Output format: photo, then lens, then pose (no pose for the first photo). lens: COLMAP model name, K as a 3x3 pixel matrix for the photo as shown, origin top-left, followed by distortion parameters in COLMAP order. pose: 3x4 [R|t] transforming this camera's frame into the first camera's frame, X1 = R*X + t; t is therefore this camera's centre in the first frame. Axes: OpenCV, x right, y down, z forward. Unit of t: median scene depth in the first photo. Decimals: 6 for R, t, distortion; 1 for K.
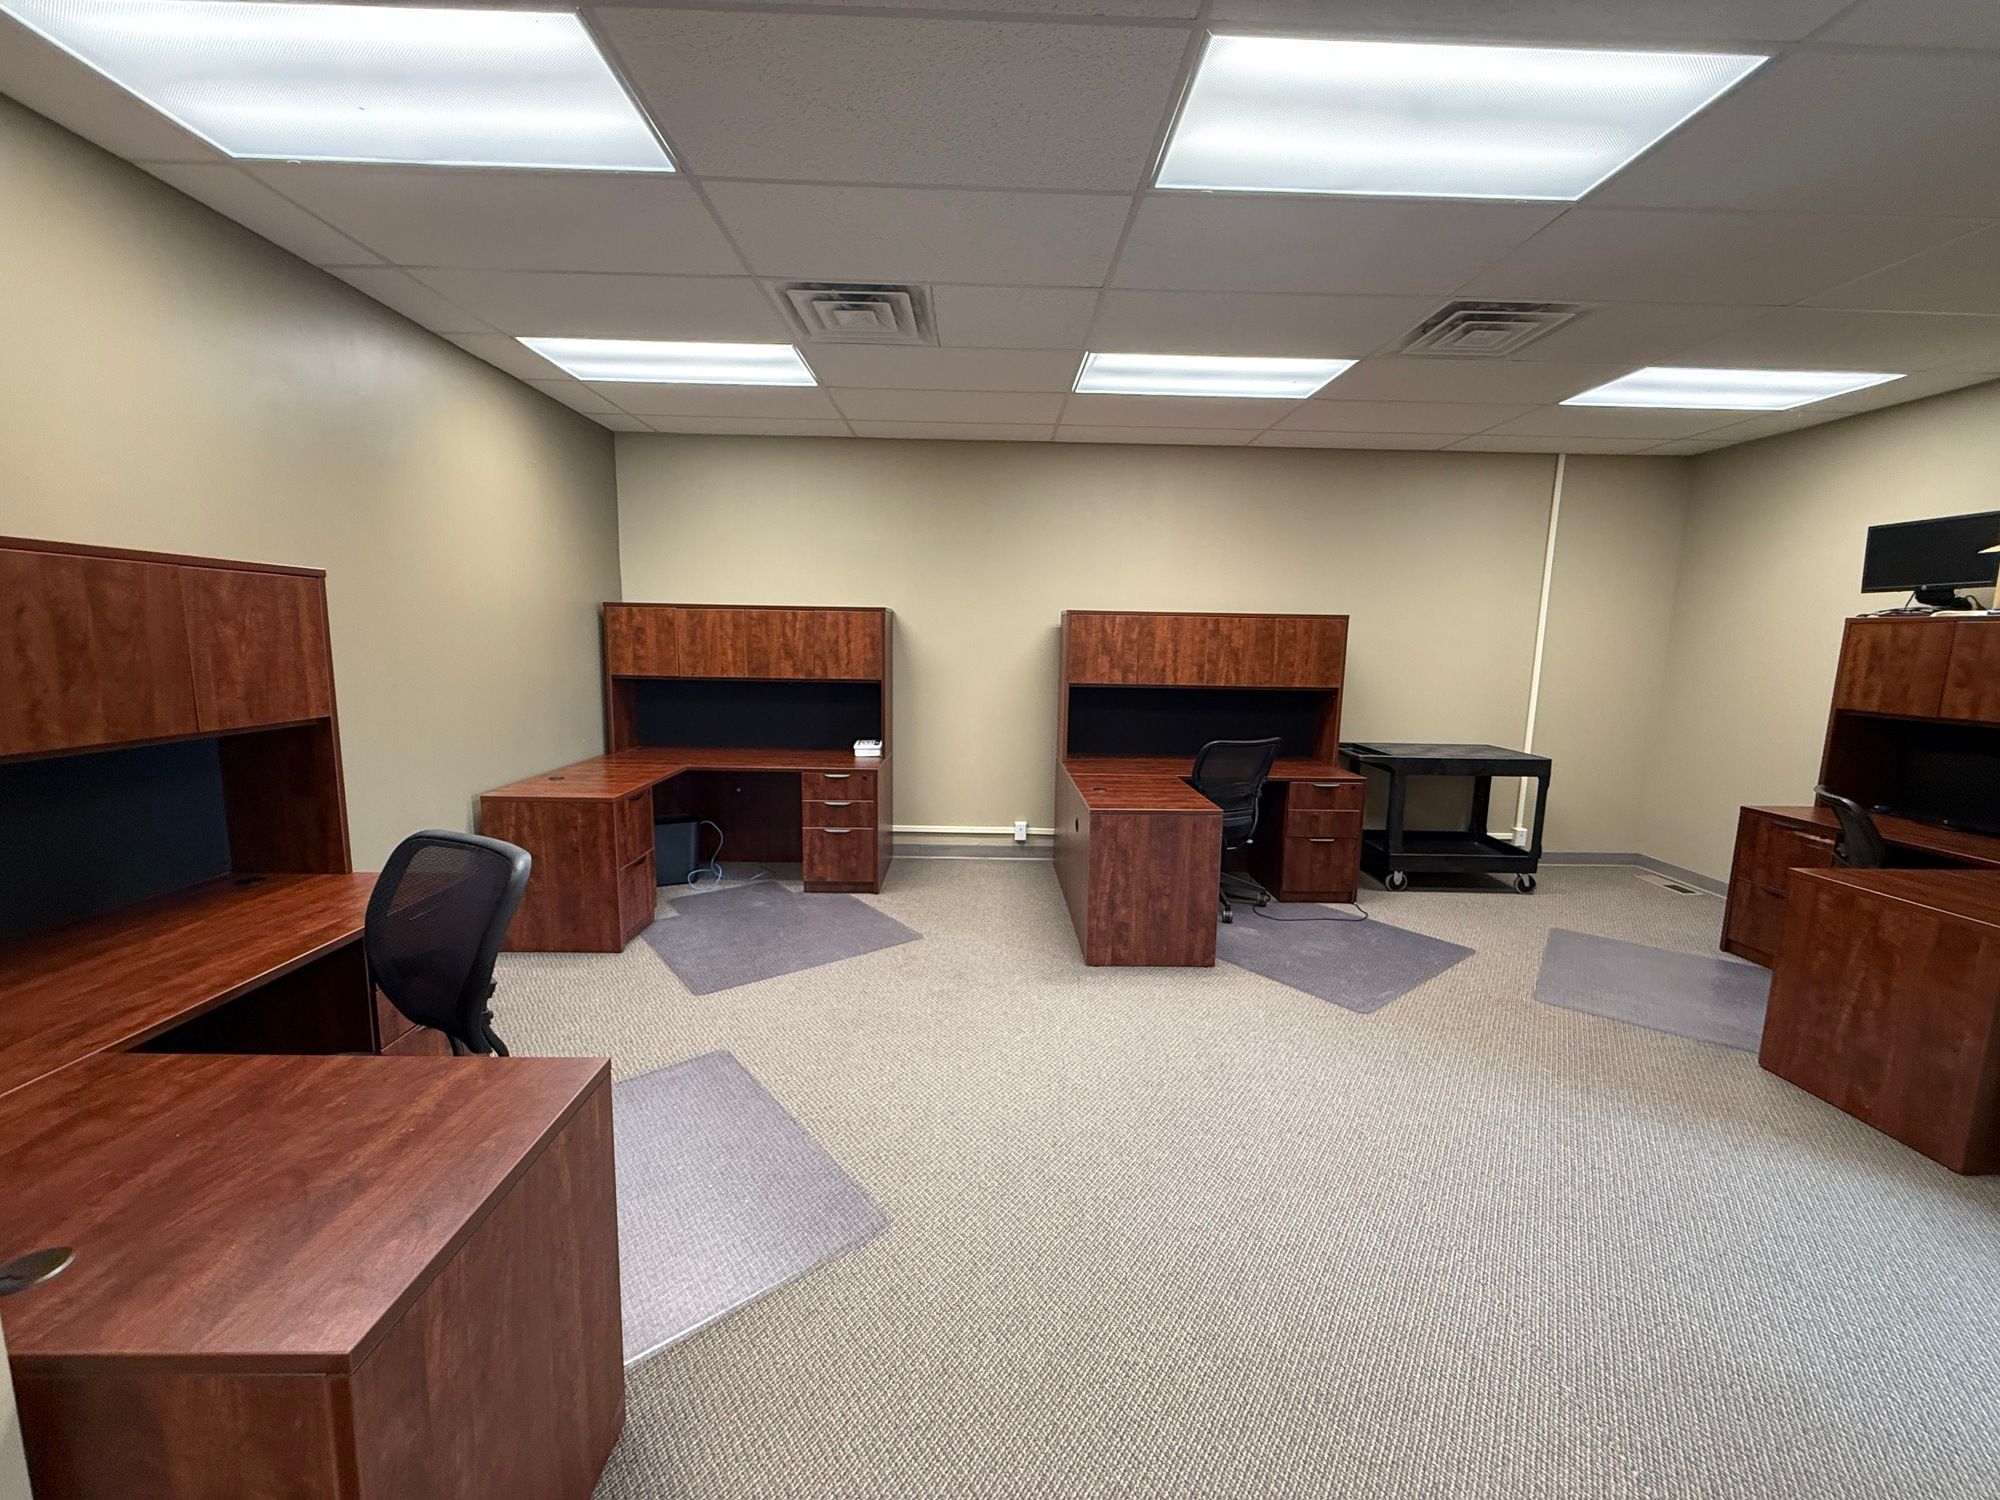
lens RADIAL K [[804.9, 0, 993.4], [0, 804.9, 752.7], [0, 0, 1]] dist [-0.004286, -0.000024]
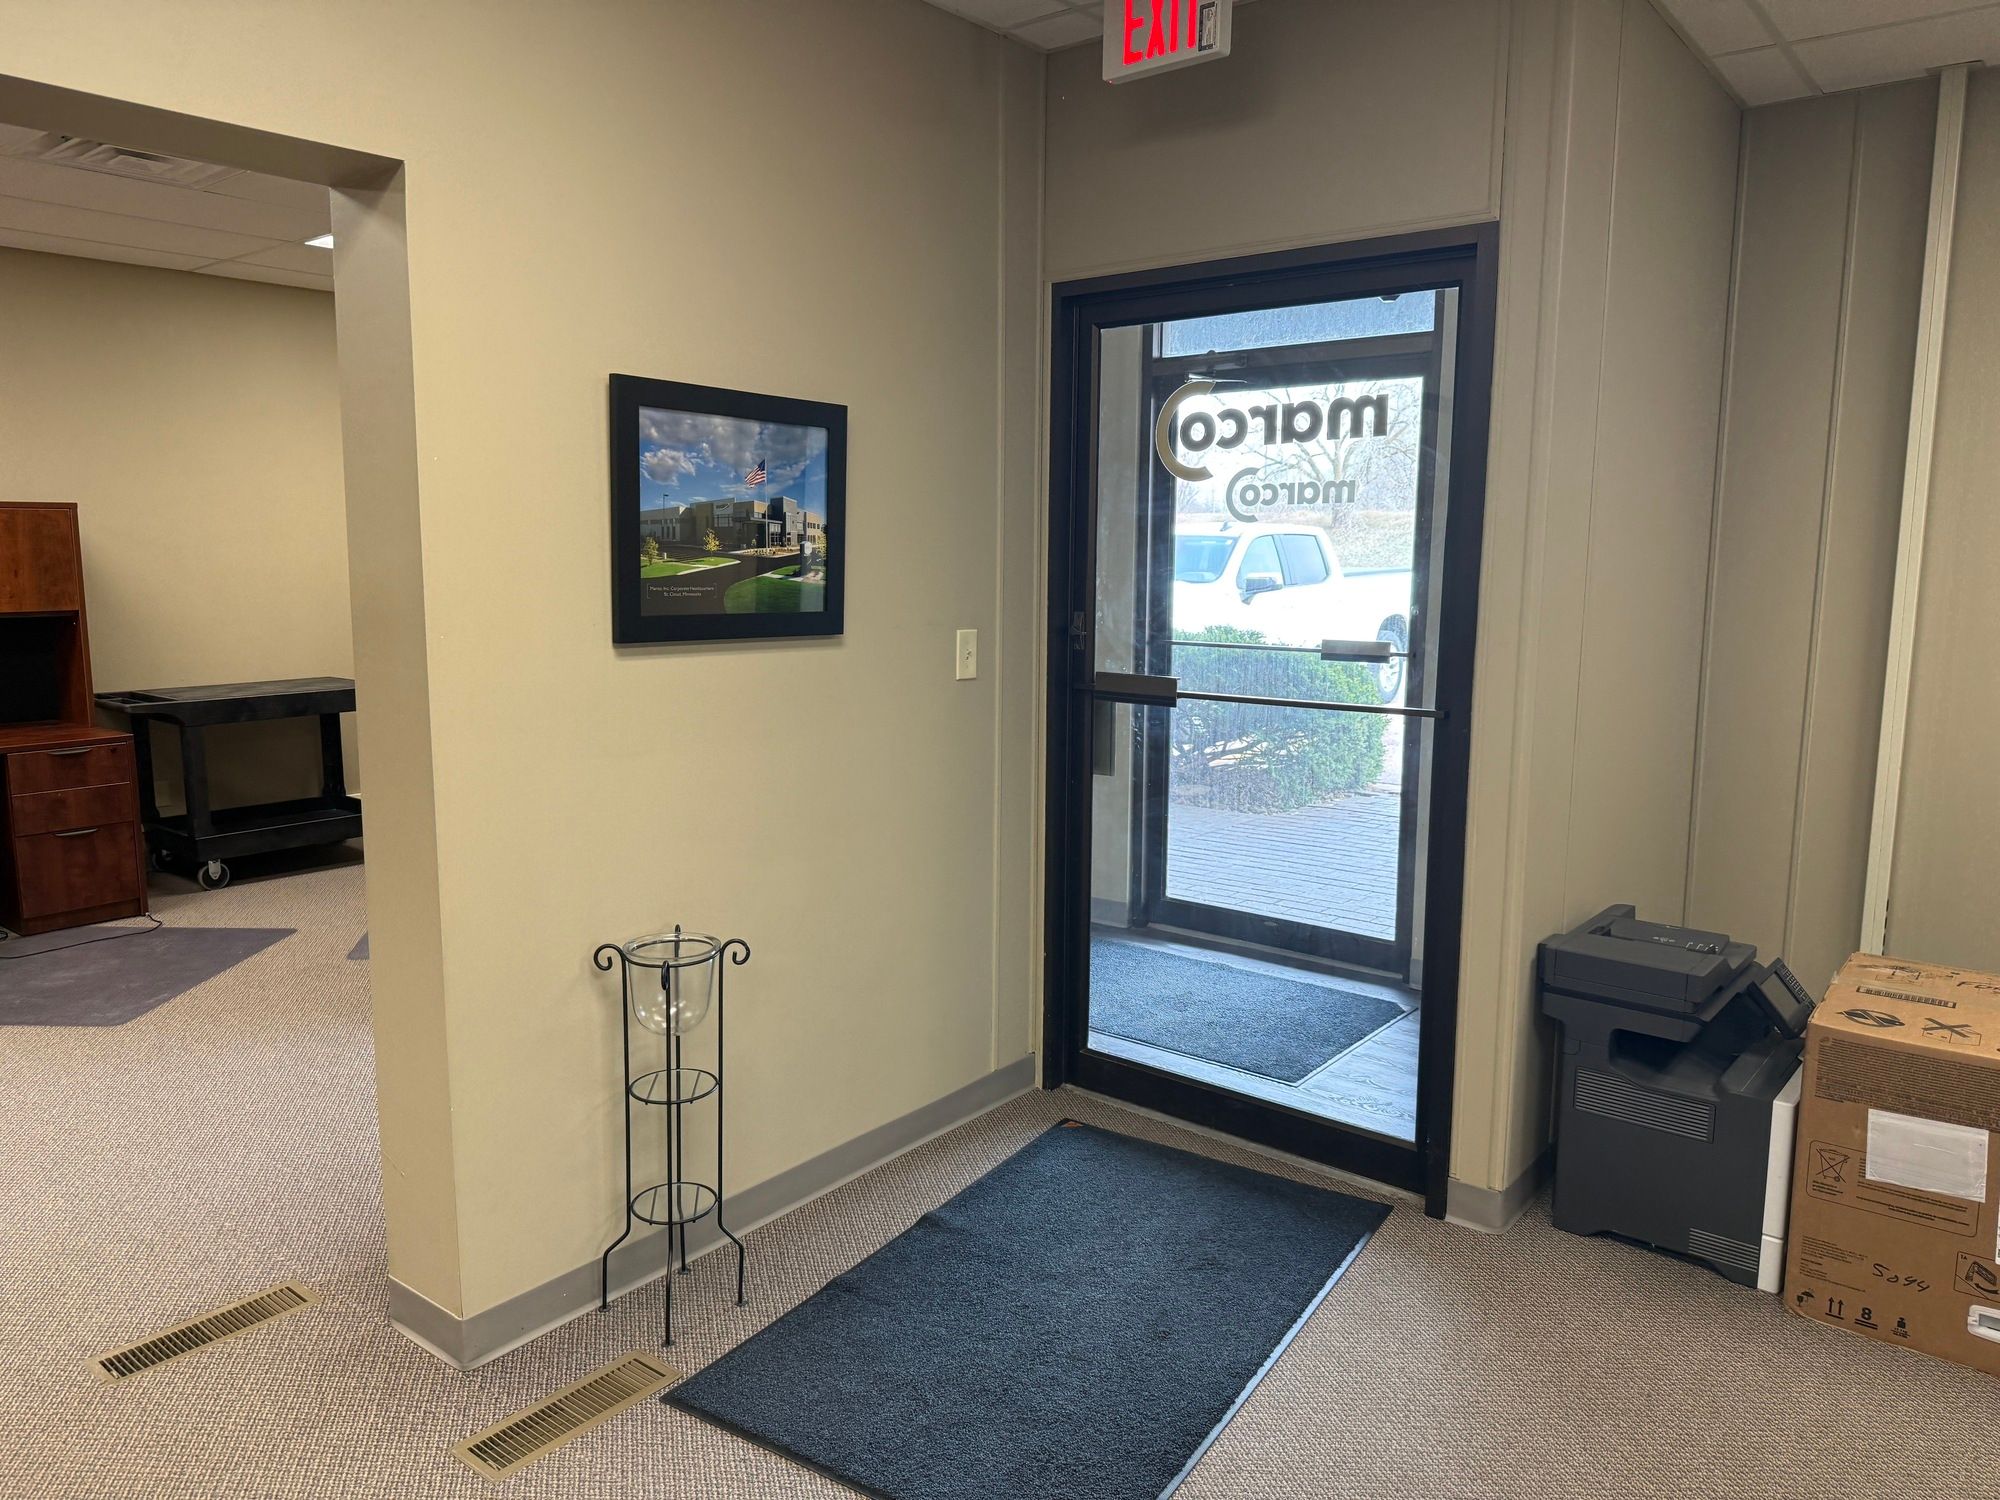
lens RADIAL K [[1400.0, 0, 997.8], [0, 1400.0, 761.7], [0, 0, 1]] dist [-0.003640, 0.000038]
pose [[0.627296, -0.130818, 0.767715, -0.005482], [0.111894, 0.990702, 0.077386, 0.045195], [-0.770701, 0.037359, 0.636101, -0.369131]]
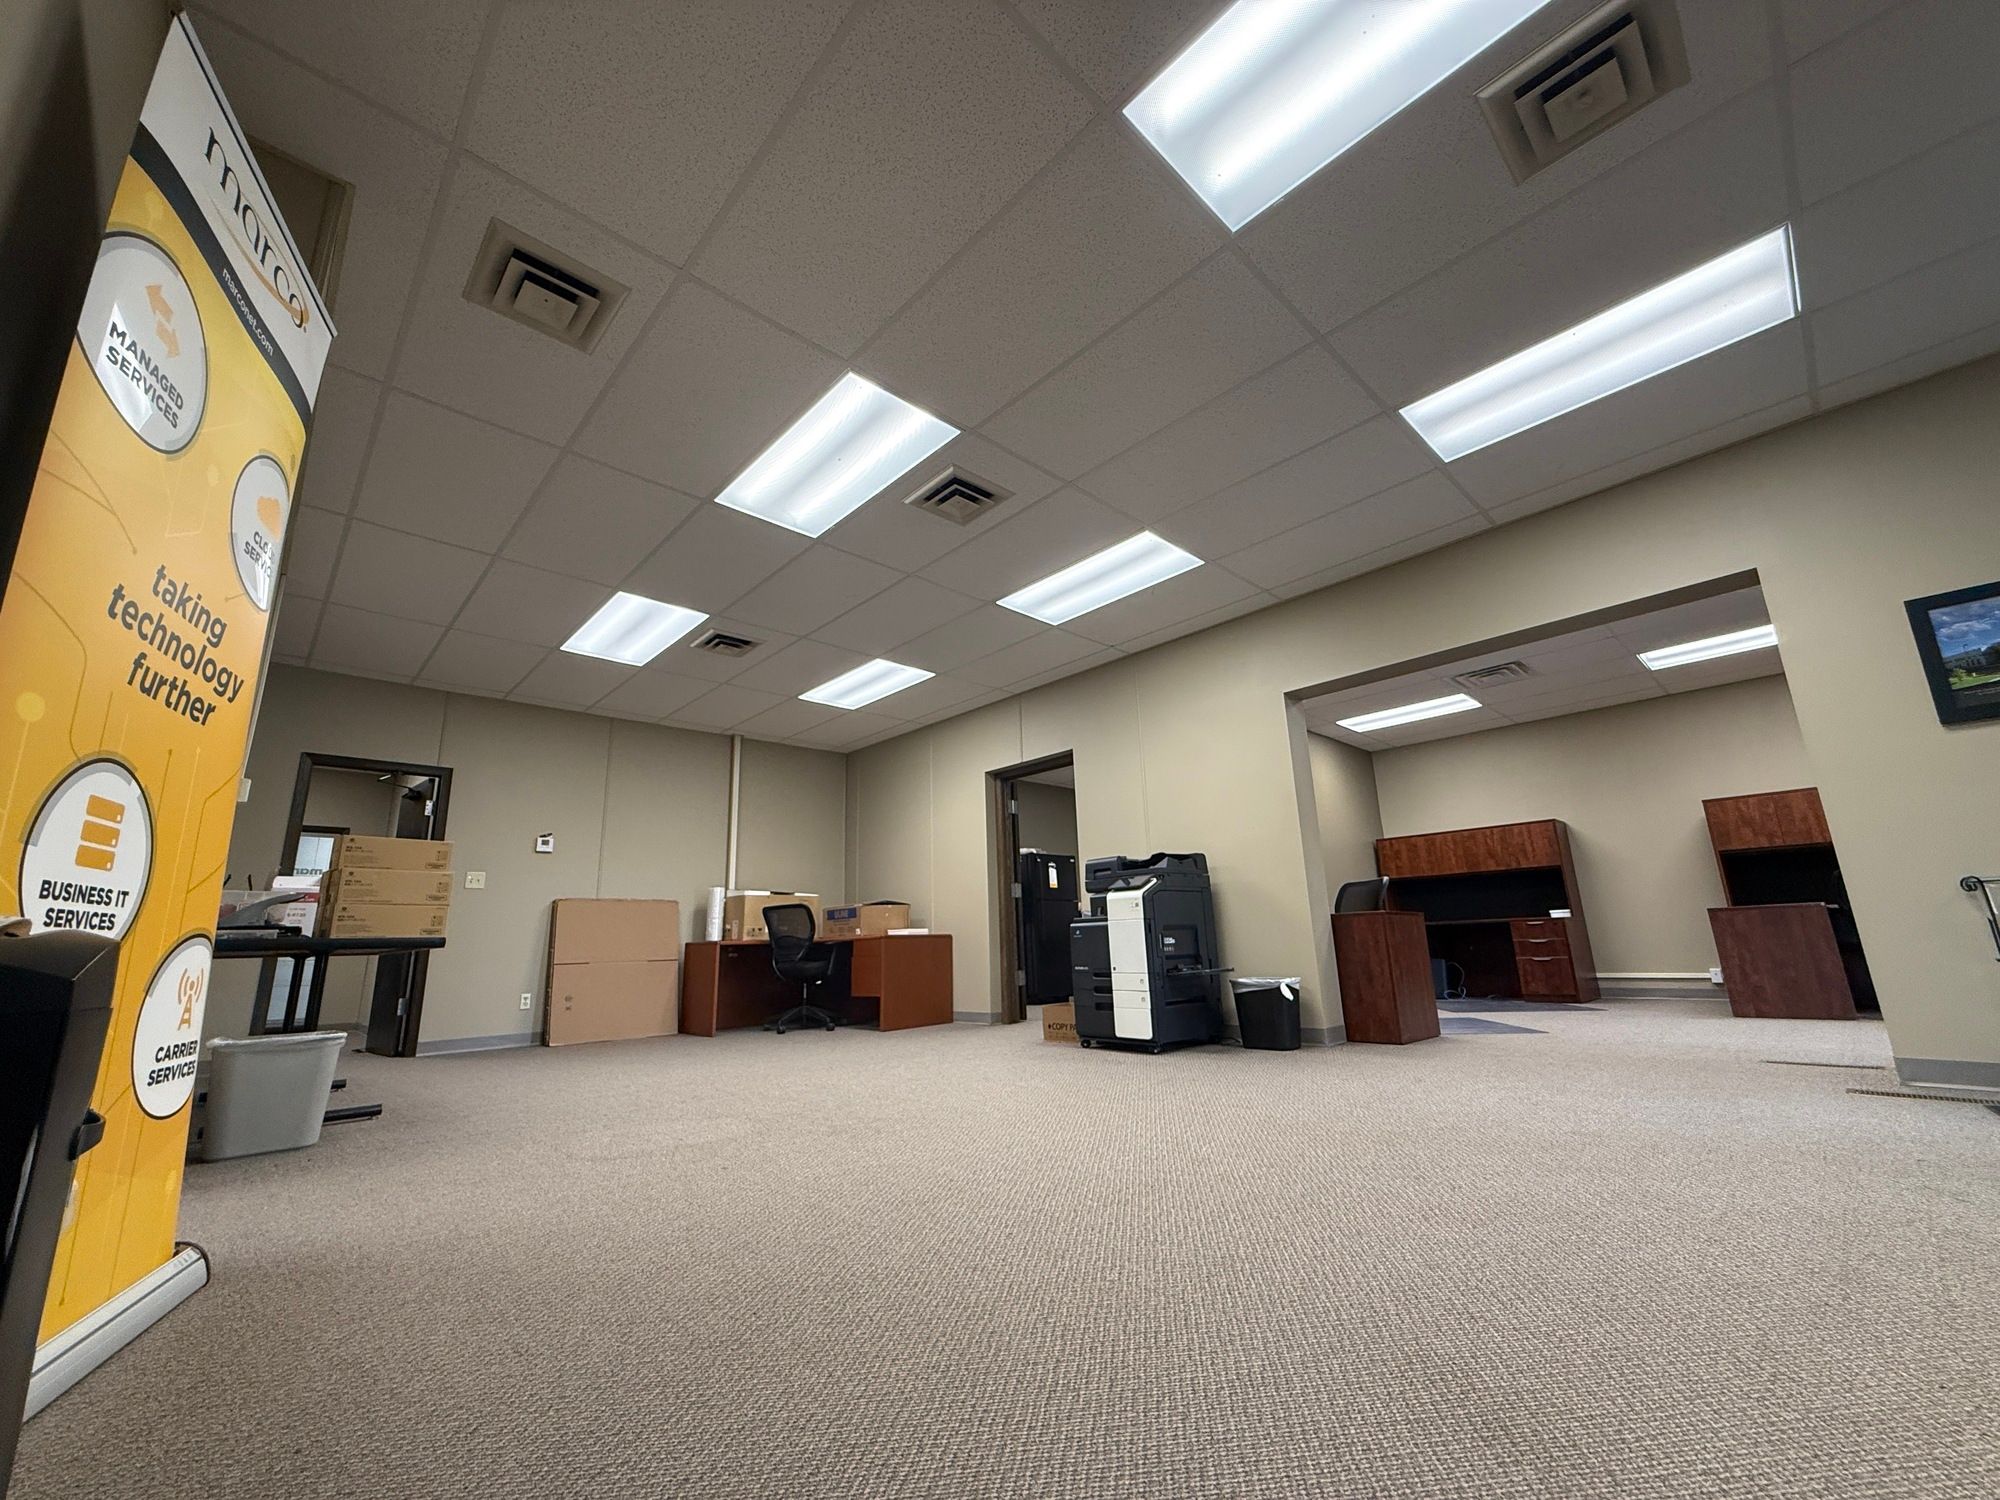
lens RADIAL K [[804.9, 0, 992.1], [0, 804.9, 752.9], [0, 0, 1]] dist [-0.004286, -0.000024]
pose [[0.675121, -0.213644, -0.706093, 0.261638], [-0.058810, 0.938513, -0.340198, 0.300359], [0.735359, 0.271200, 0.621046, -0.831822]]
